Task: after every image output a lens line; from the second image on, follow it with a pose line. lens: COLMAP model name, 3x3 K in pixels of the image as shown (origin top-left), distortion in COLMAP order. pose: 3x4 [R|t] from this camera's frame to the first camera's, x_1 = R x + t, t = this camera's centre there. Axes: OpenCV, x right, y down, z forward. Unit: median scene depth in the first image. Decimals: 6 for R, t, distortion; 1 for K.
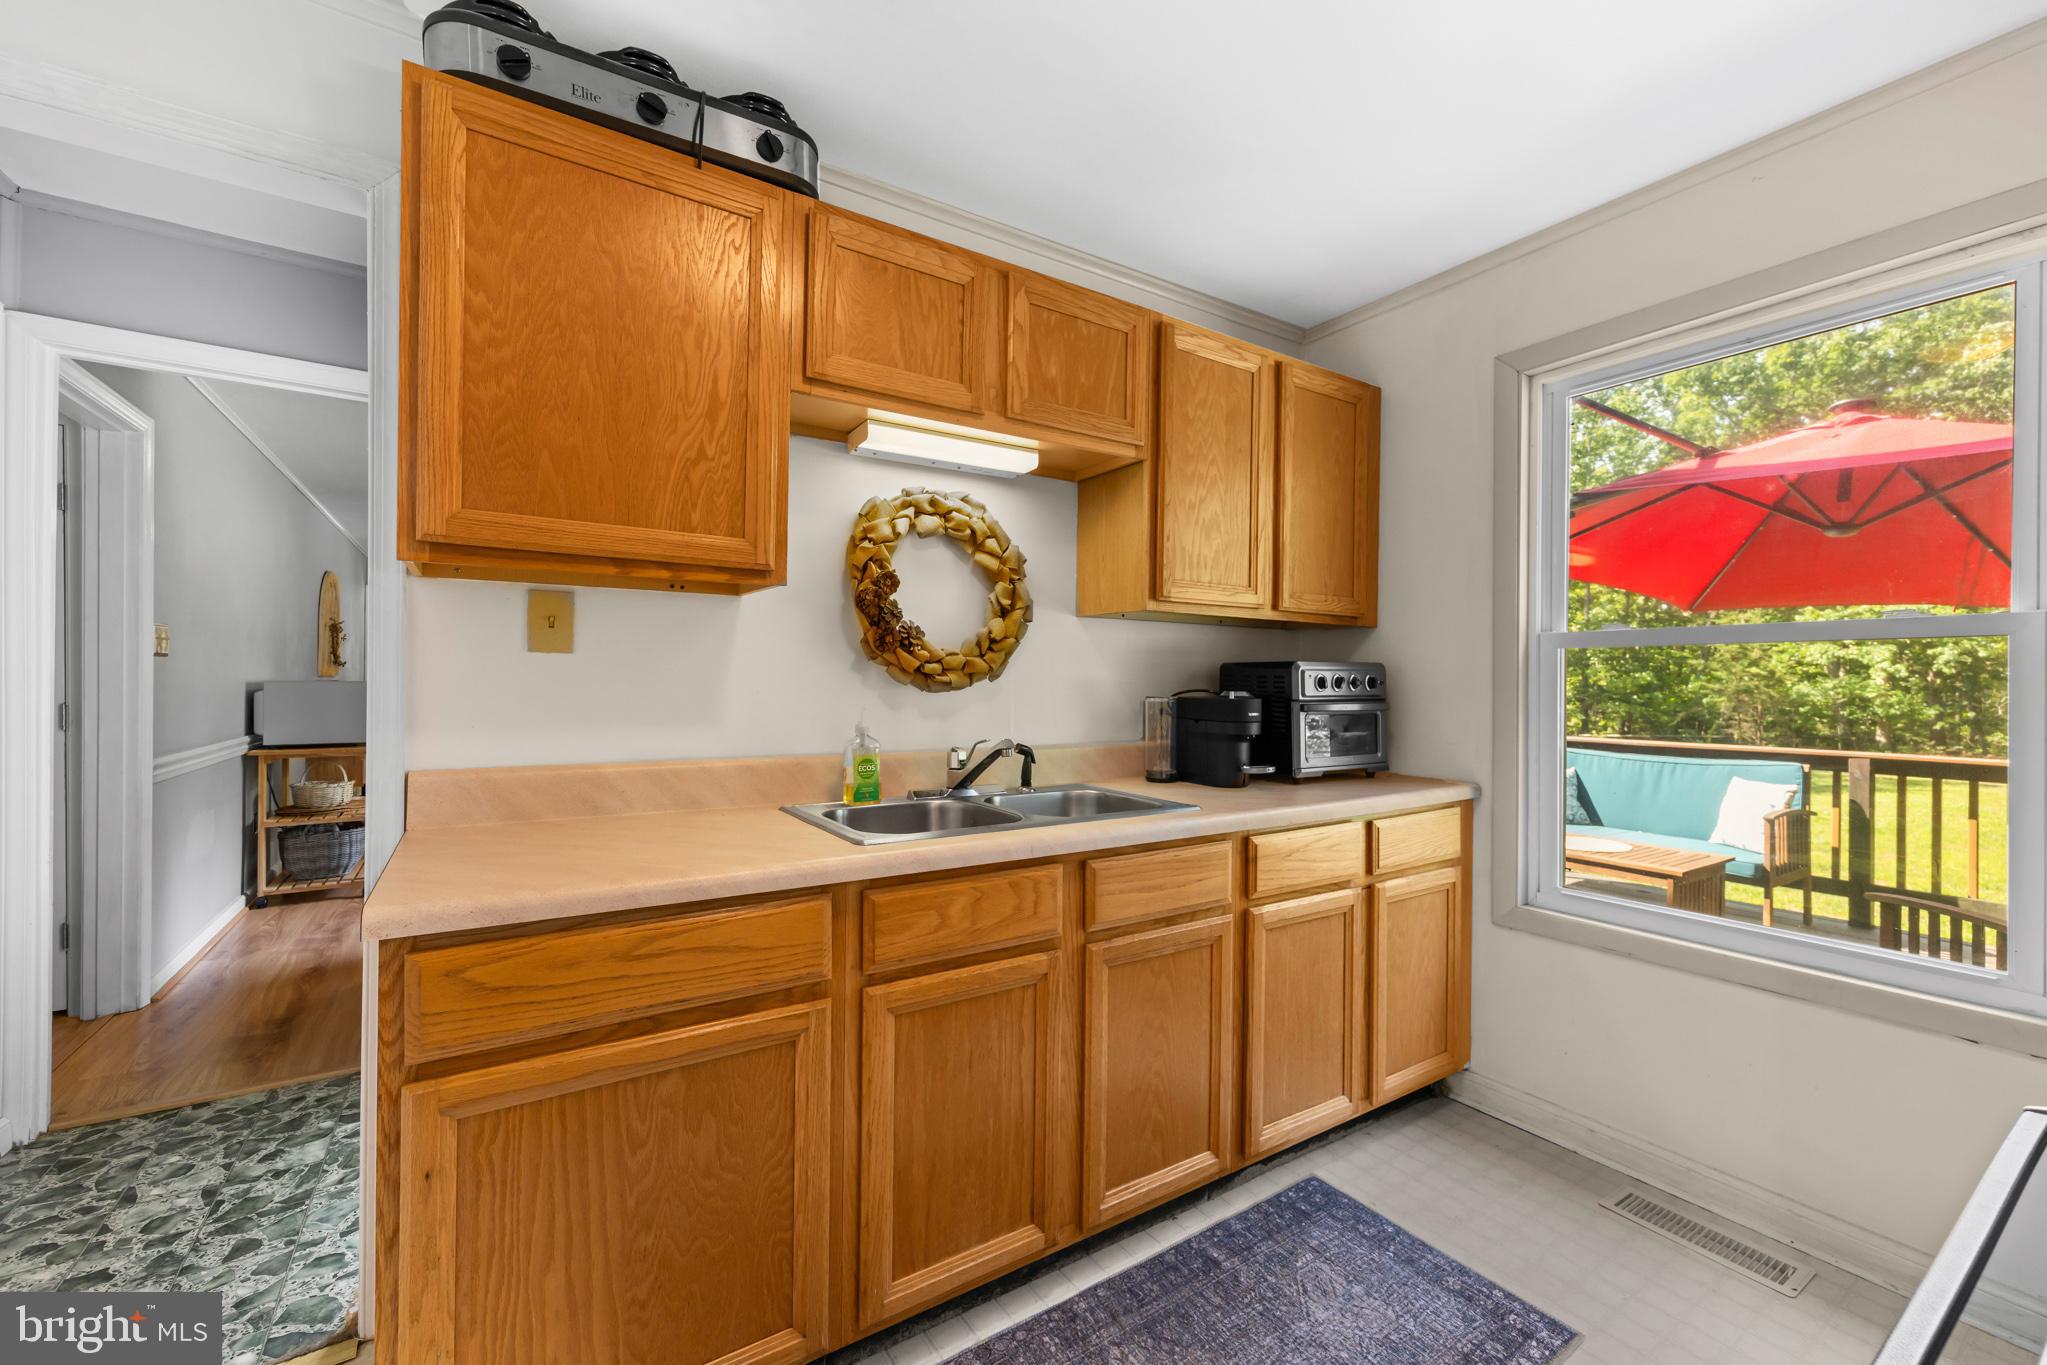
lens RADIAL K [[818.5, 0, 1033.2], [0, 818.5, 684.6], [0, 0, 1]] dist [-0.000638, 0.000466]
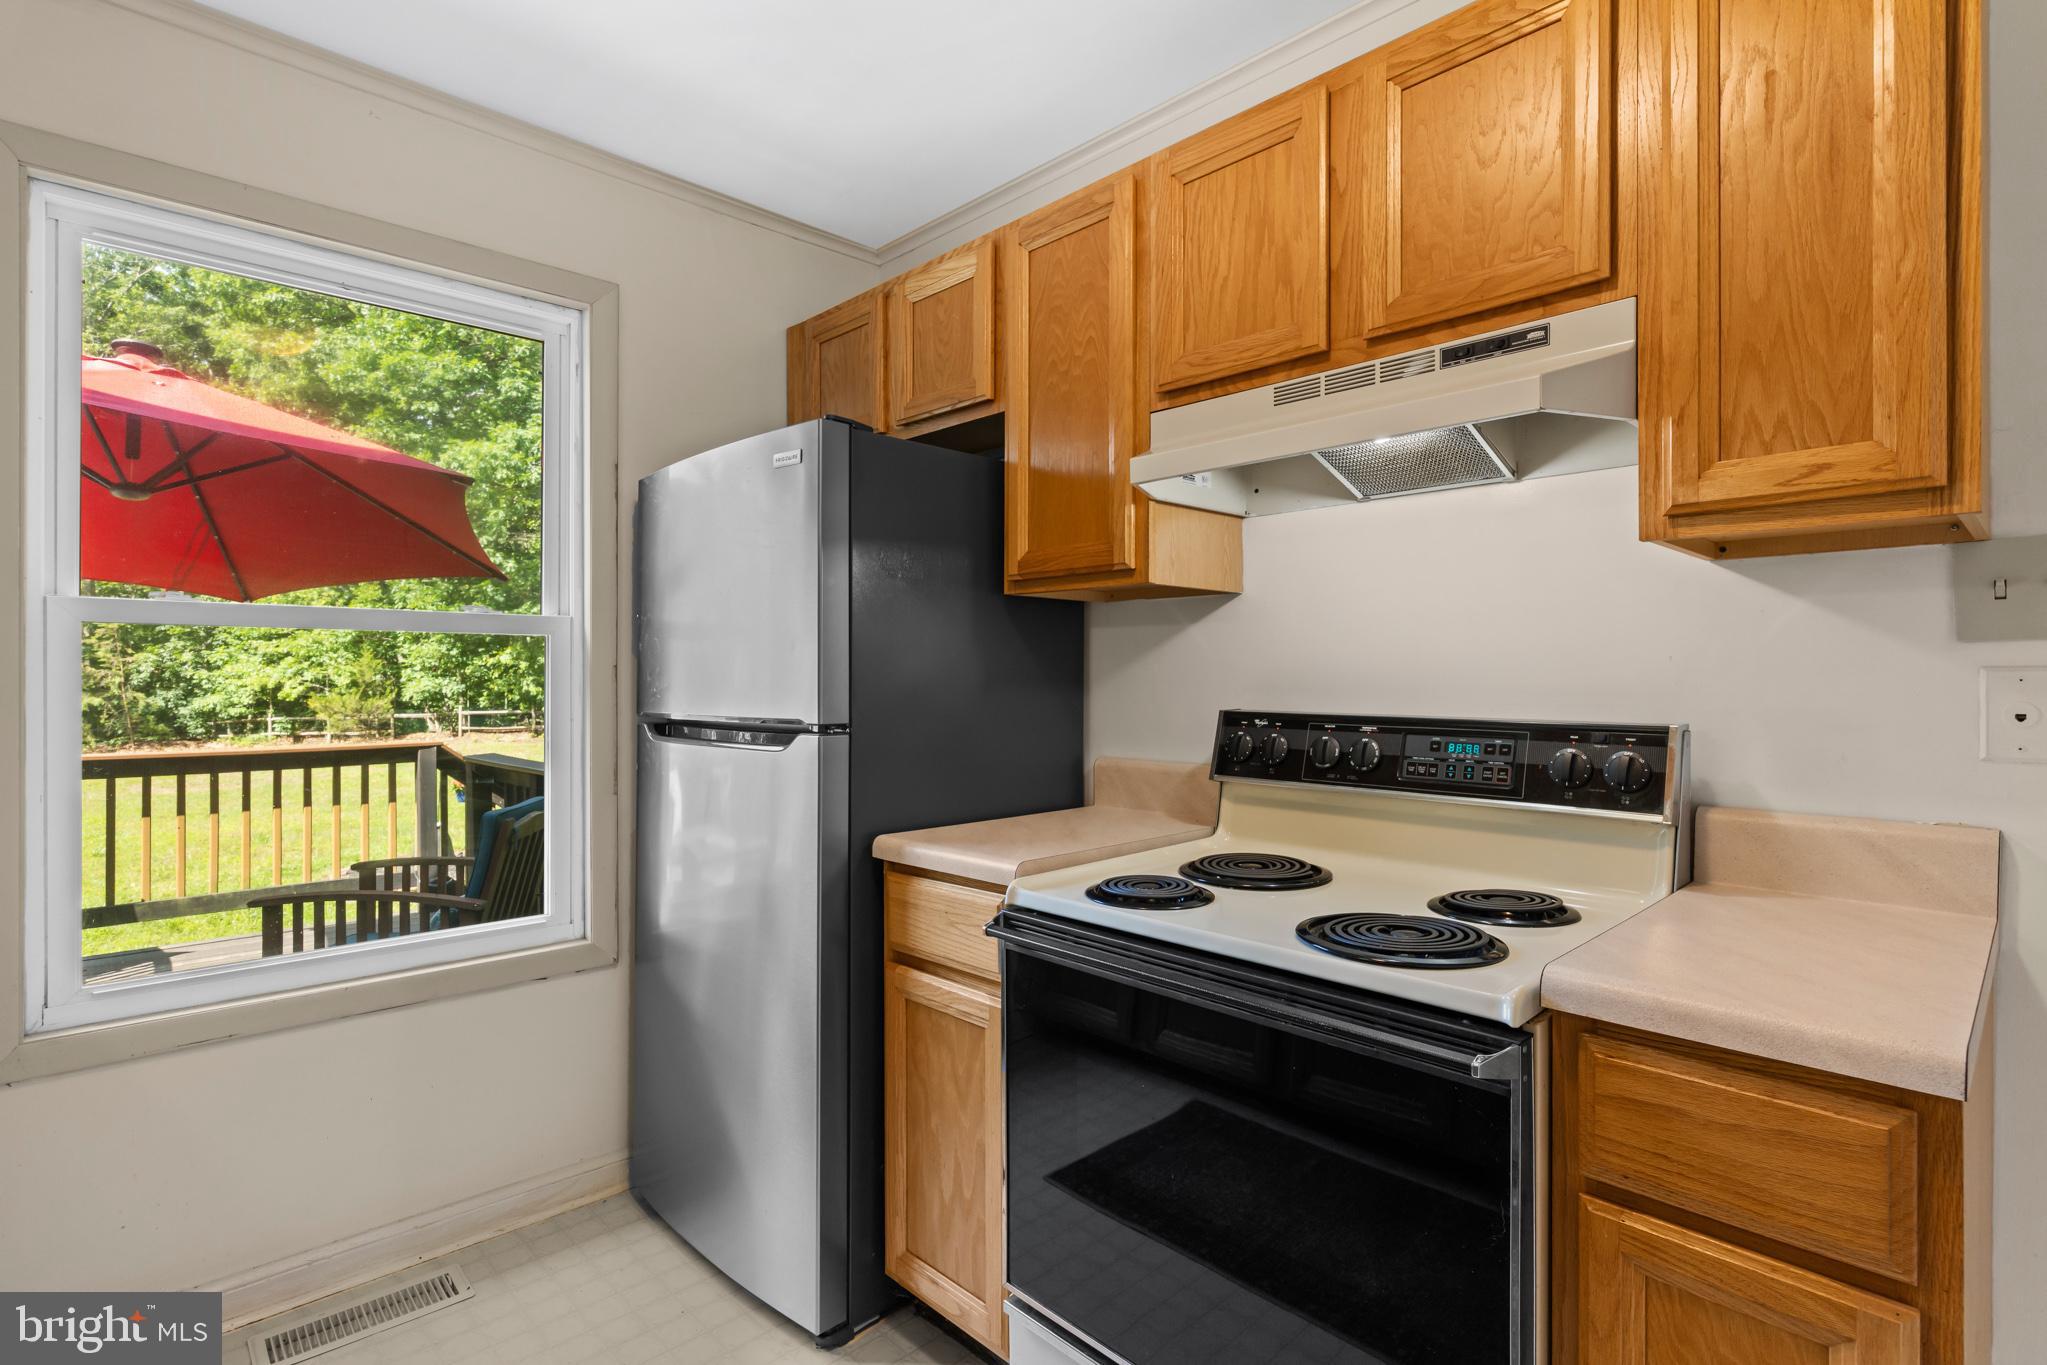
lens RADIAL K [[992.5, 0, 1011.9], [0, 992.5, 677.4], [0, 0, 1]] dist [0.003543, -0.000303]
pose [[-0.156746, -0.007104, 0.987613, -0.303966], [0.001162, 0.999972, 0.007377, -0.005453], [-0.987638, 0.002304, -0.156733, 0.464980]]
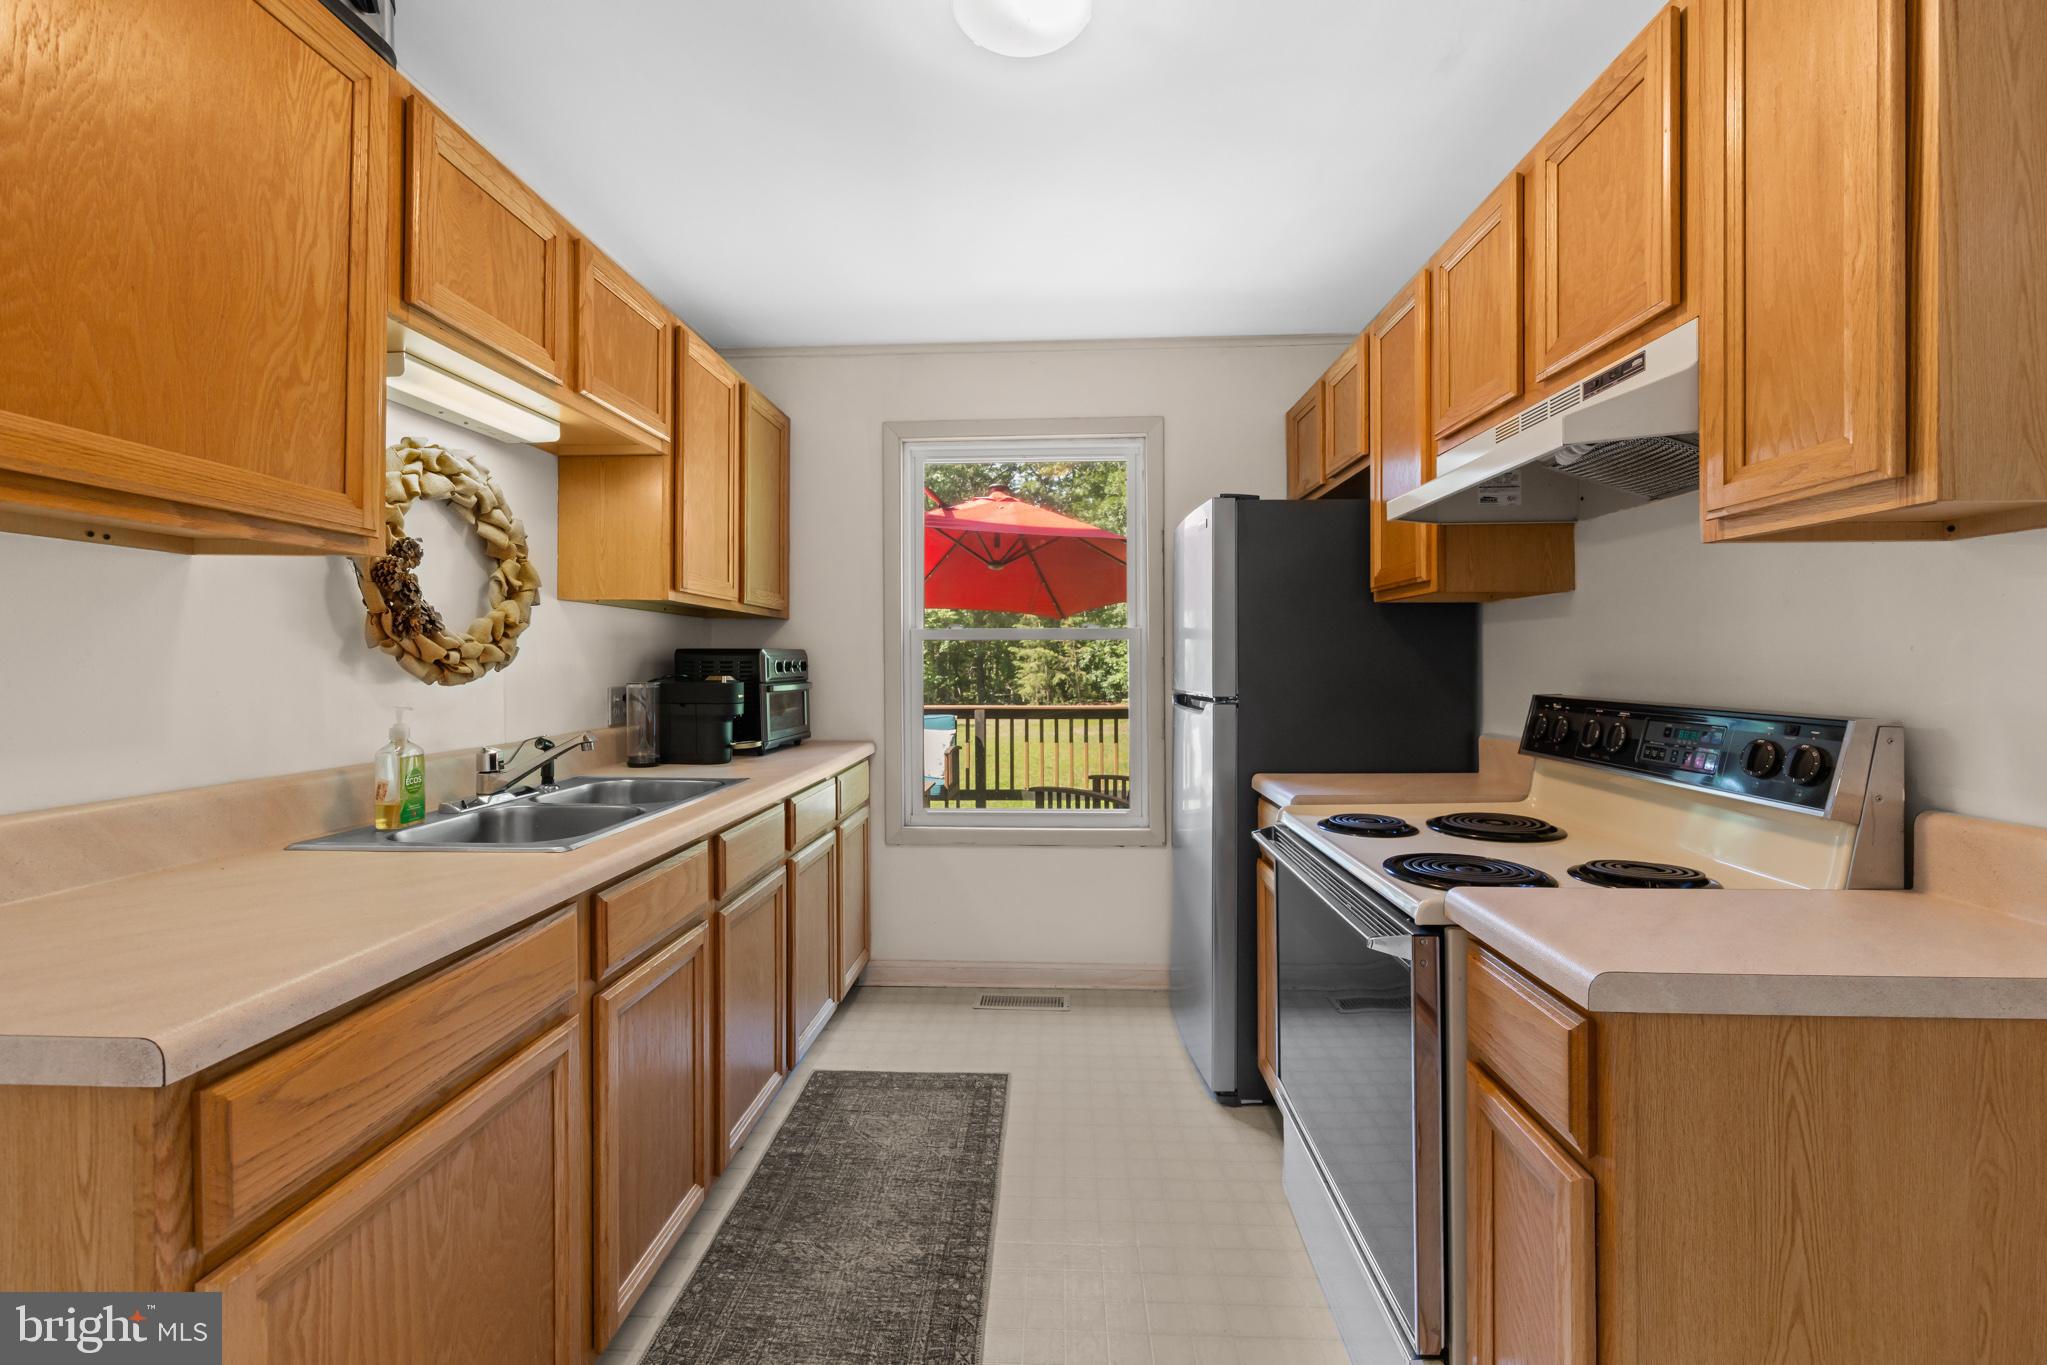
lens RADIAL K [[818.5, 0, 1026.0], [0, 818.5, 668.0], [0, 0, 1]] dist [-0.000638, 0.000466]
pose [[0.592106, -0.014999, 0.805721, -0.465863], [0.009949, 0.999887, 0.011302, -0.012759], [-0.805799, 0.001324, 0.592188, 0.020532]]
